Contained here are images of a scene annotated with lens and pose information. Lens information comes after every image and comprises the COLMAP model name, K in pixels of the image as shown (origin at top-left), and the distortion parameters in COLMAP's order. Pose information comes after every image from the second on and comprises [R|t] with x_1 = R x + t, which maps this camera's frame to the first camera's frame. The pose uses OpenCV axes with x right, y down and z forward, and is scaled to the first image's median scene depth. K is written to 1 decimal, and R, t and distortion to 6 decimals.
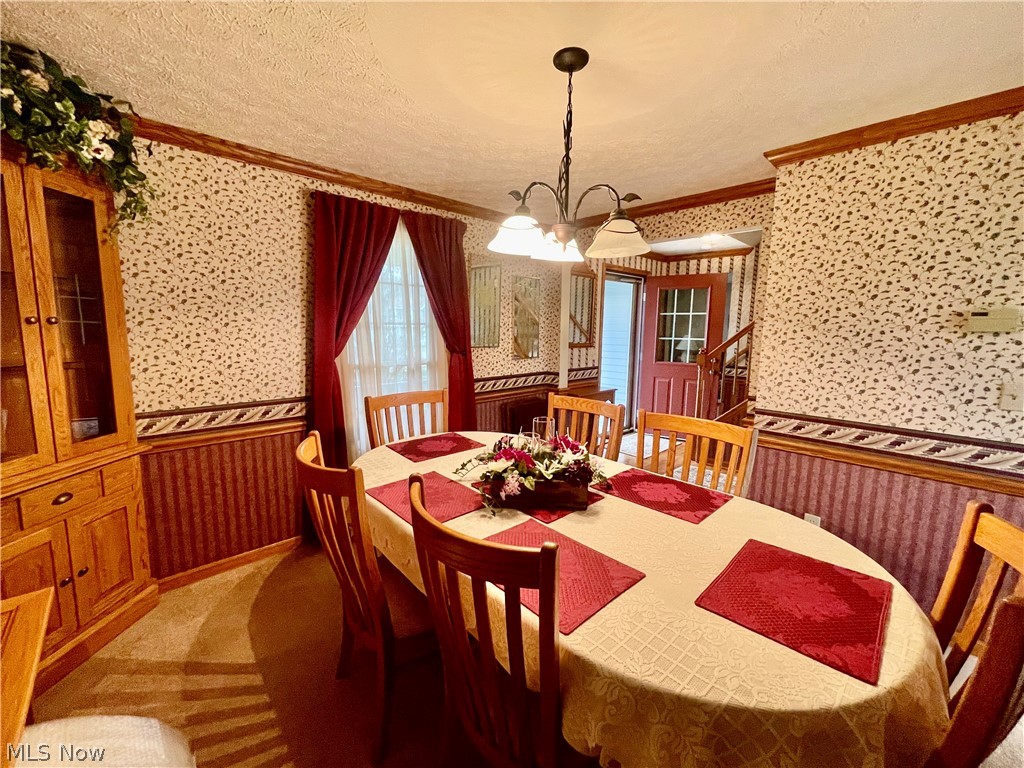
lens RADIAL K [[415.9, 0, 513.9], [0, 415.9, 380.1], [0, 0, 1]] dist [0.003833, -0.001209]
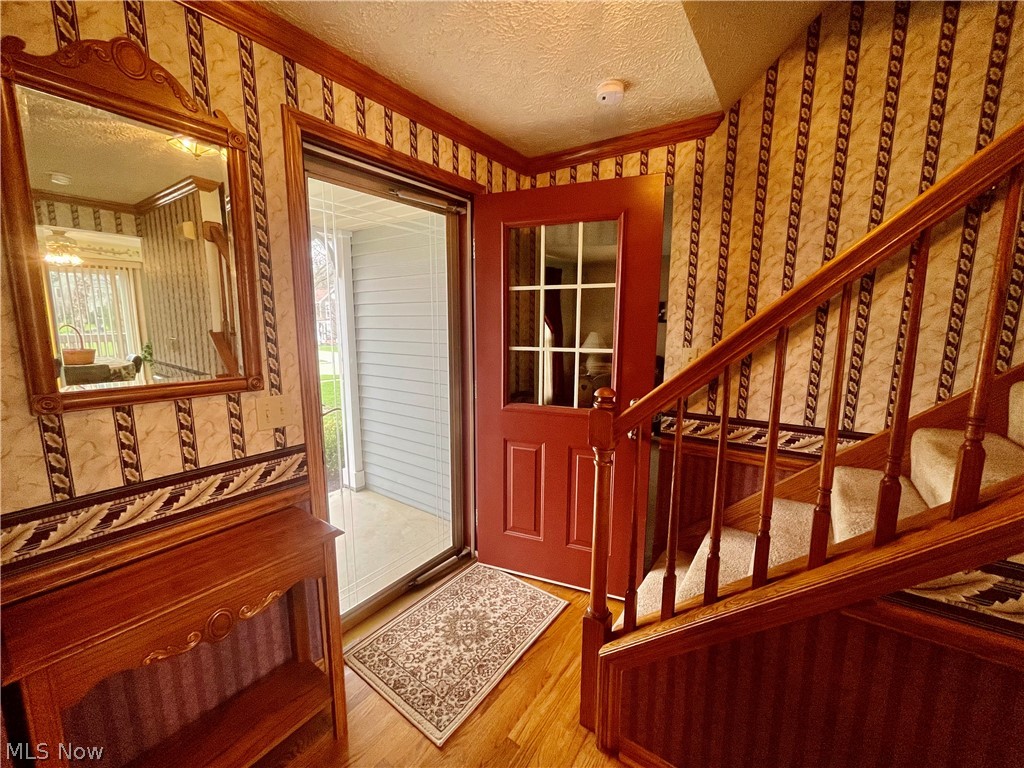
lens RADIAL K [[415.9, 0, 513.7], [0, 415.9, 382.6], [0, 0, 1]] dist [0.003833, -0.001209]
pose [[0.983095, -0.034291, 0.179858, 0.296614], [0.031449, 0.999332, 0.018630, -0.079207], [-0.180376, -0.012659, 0.983516, 0.635583]]
